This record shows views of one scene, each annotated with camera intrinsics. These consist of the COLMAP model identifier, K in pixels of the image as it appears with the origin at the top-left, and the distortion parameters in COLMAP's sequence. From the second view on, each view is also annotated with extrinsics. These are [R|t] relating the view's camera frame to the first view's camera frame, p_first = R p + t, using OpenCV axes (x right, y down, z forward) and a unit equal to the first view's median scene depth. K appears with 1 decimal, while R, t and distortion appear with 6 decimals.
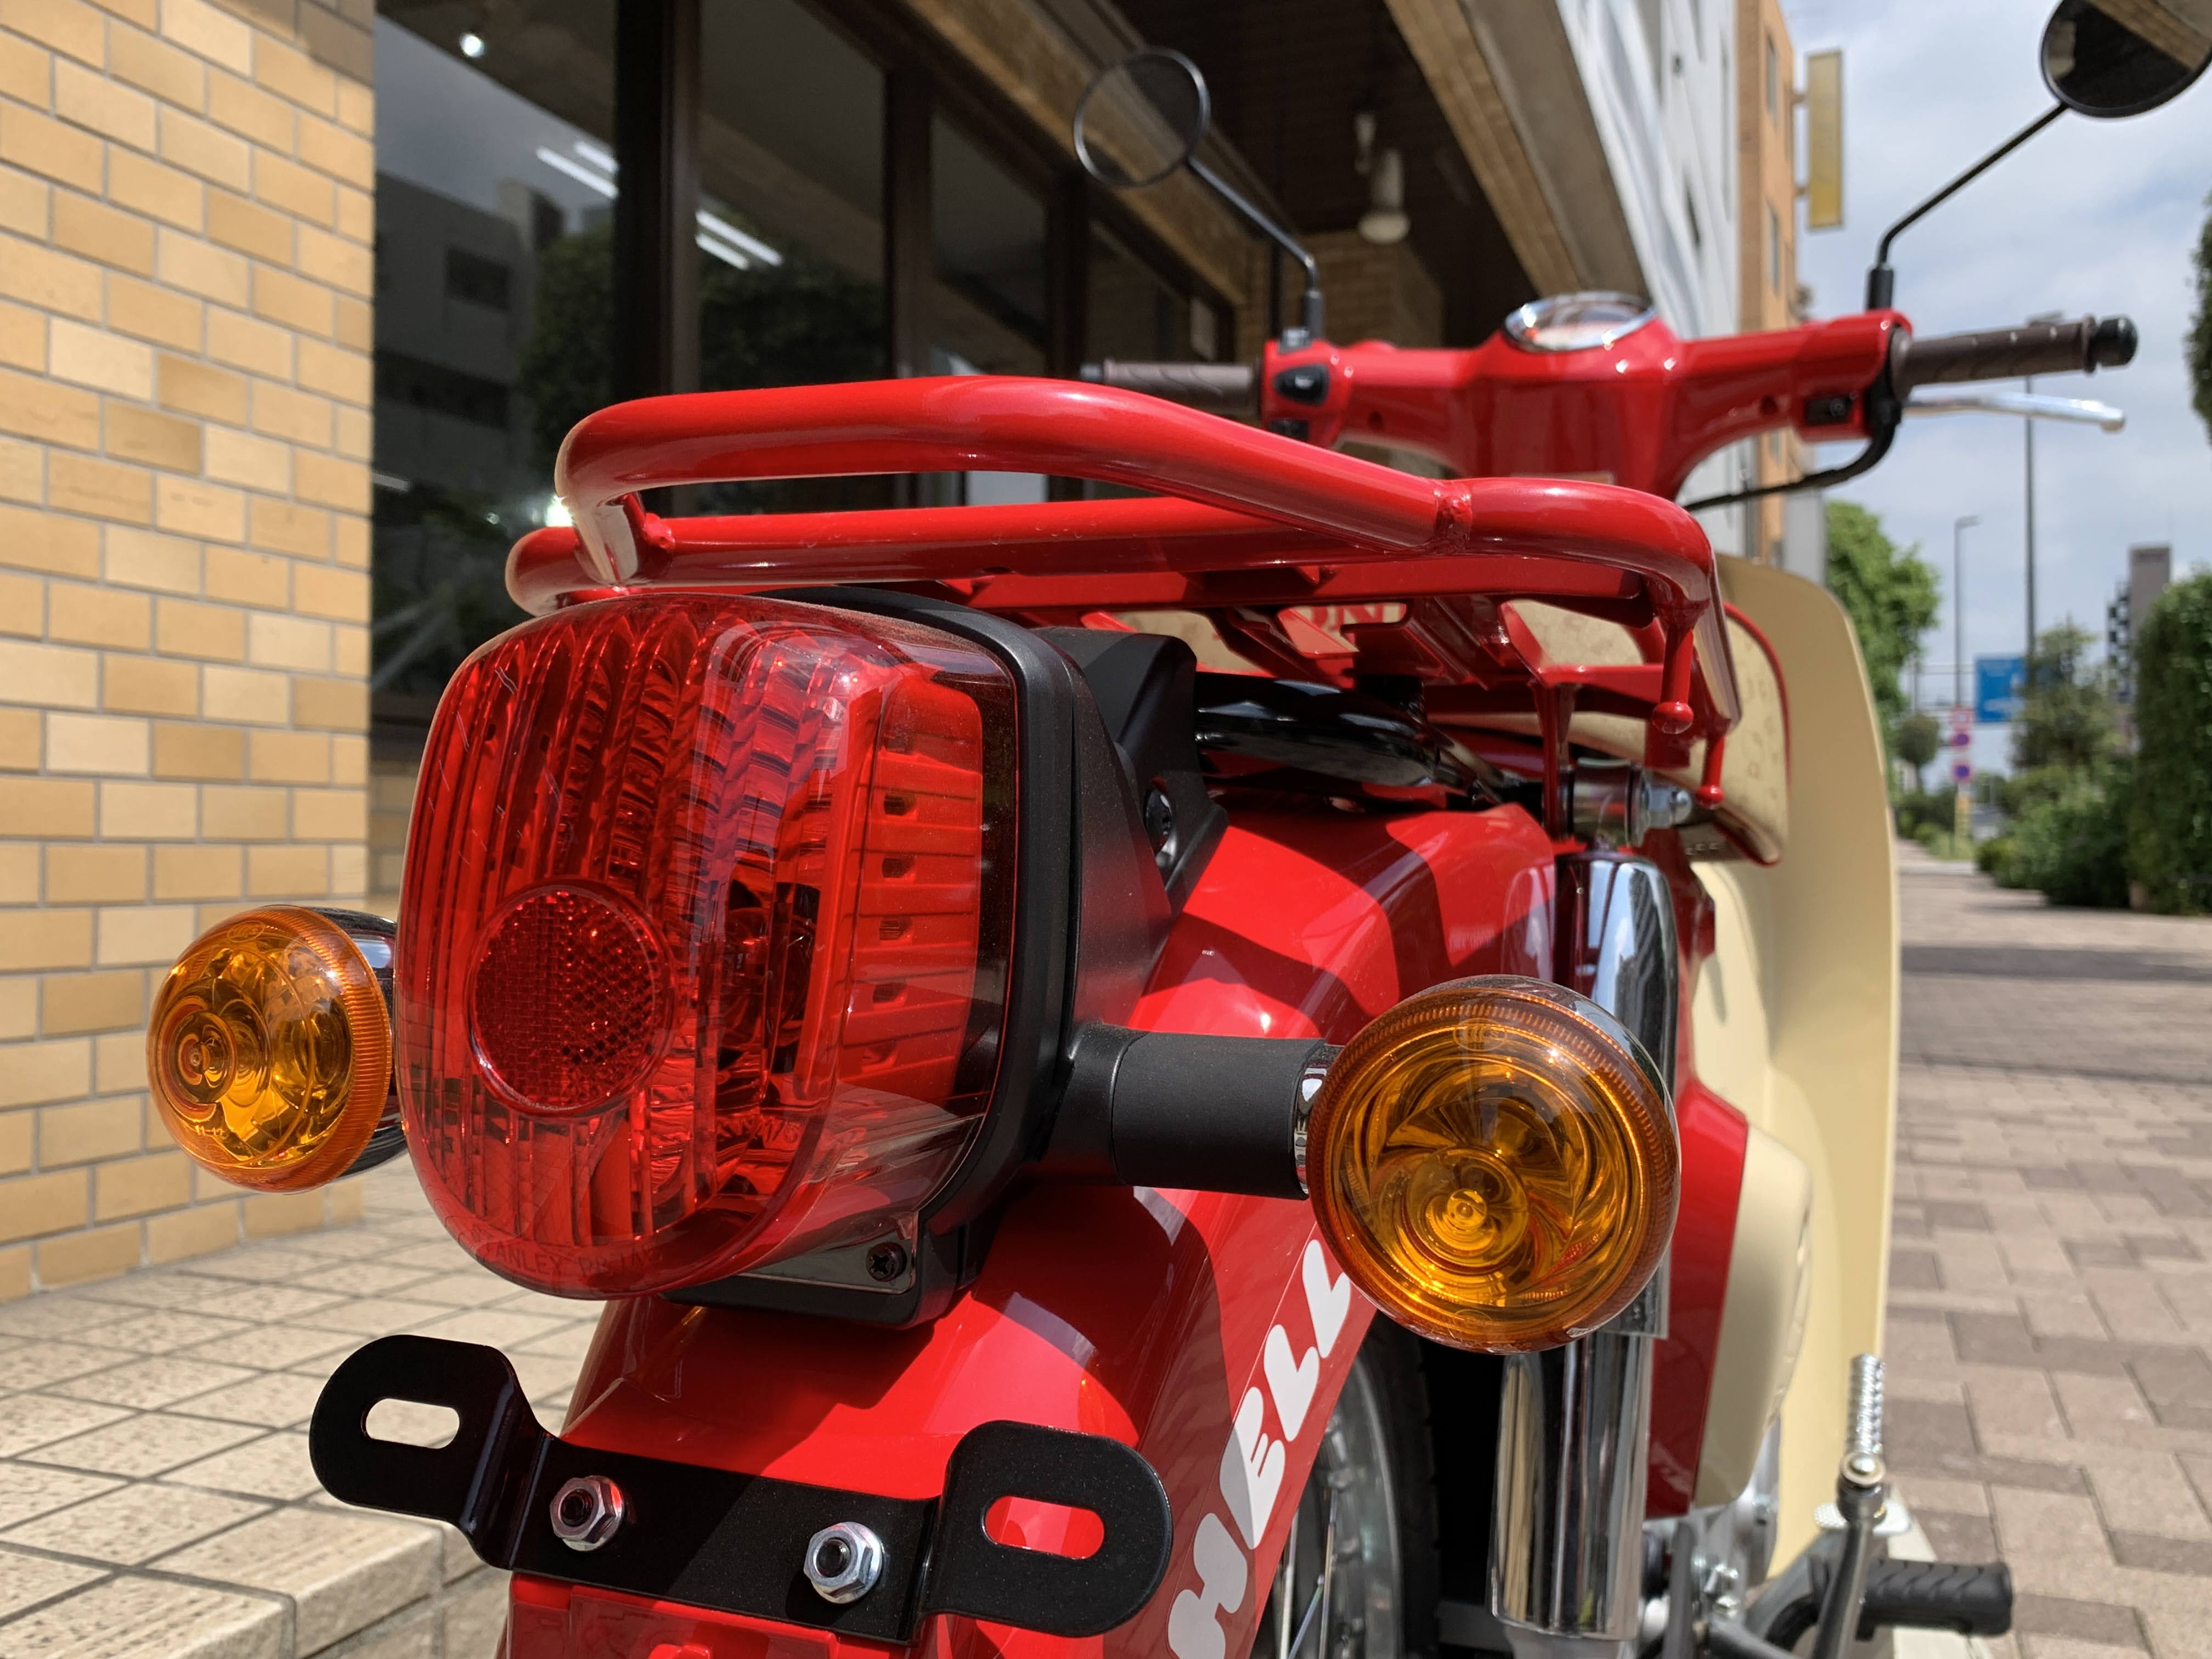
lens RADIAL K [[1967.8, 0, 1090.9], [0, 1967.8, 807.1], [0, 0, 1]] dist [0.018267, 0.005715]
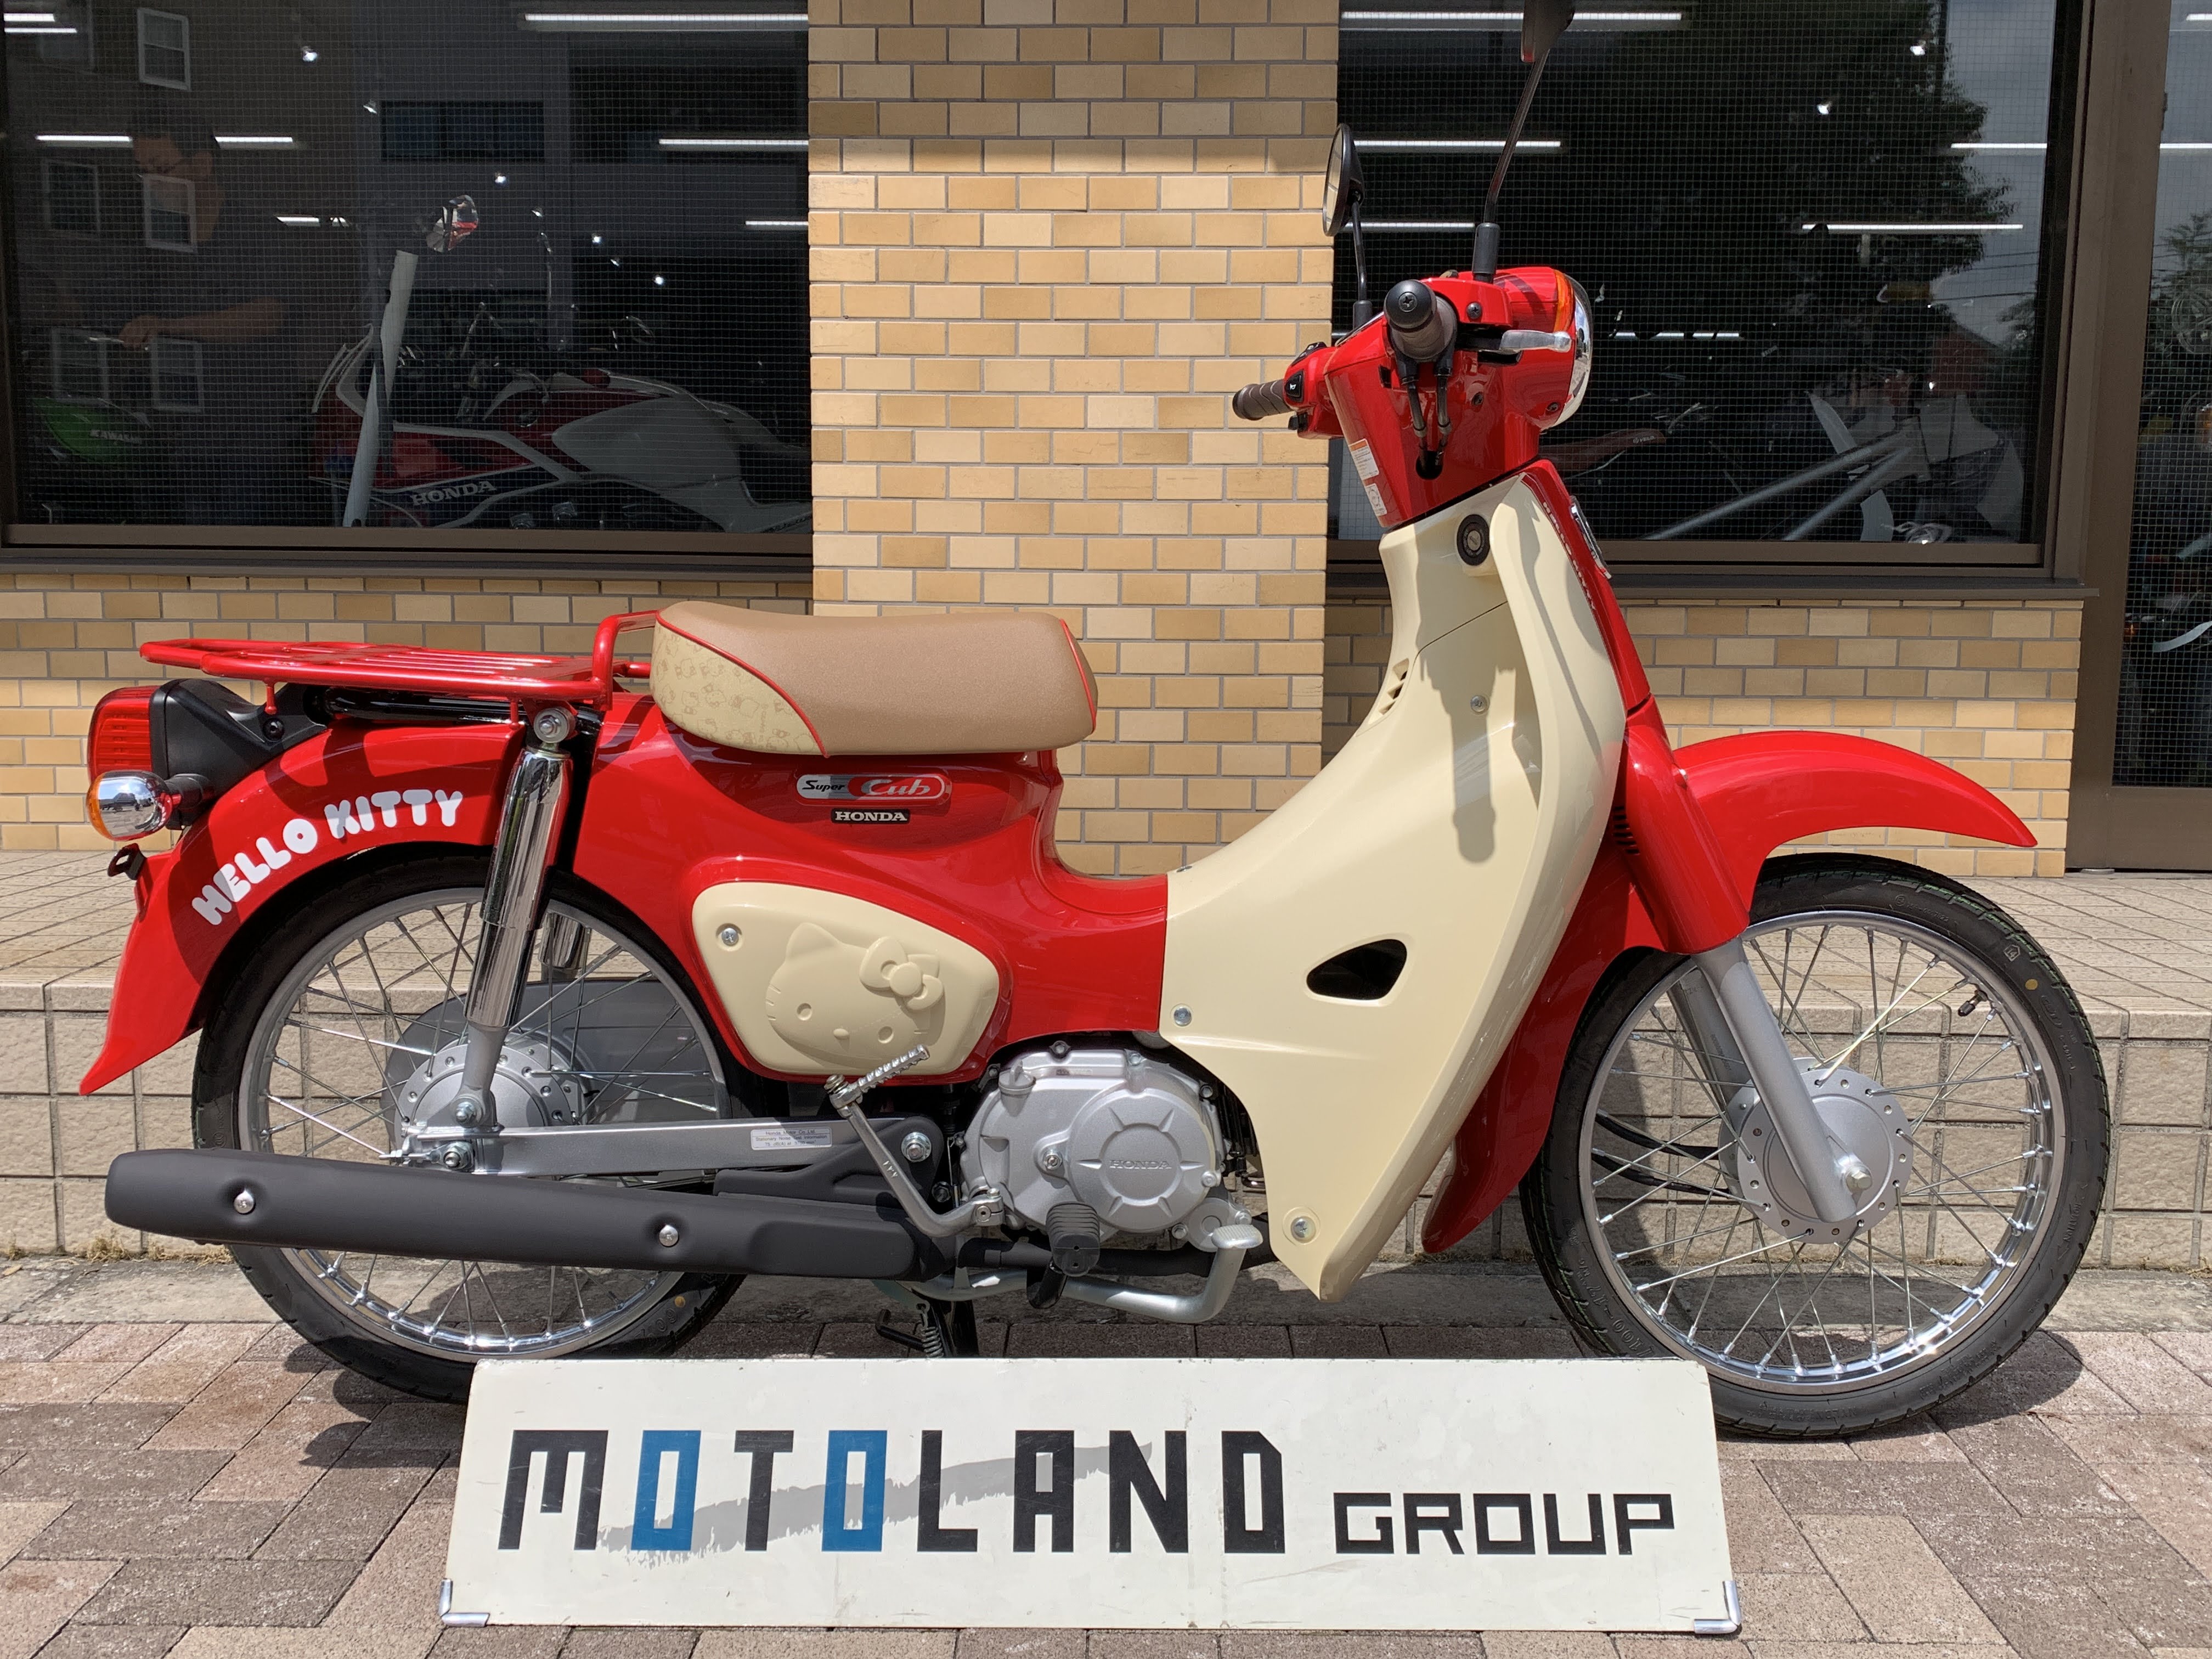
lens RADIAL K [[1967.8, 0, 1105.1], [0, 1967.8, 845.0], [0, 0, 1]] dist [0.018267, 0.005715]
pose [[0.324926, 0.125600, -0.937362, 1.169595], [0.018019, 0.990140, 0.138918, -0.076211], [0.945568, -0.062029, 0.319459, 0.355893]]
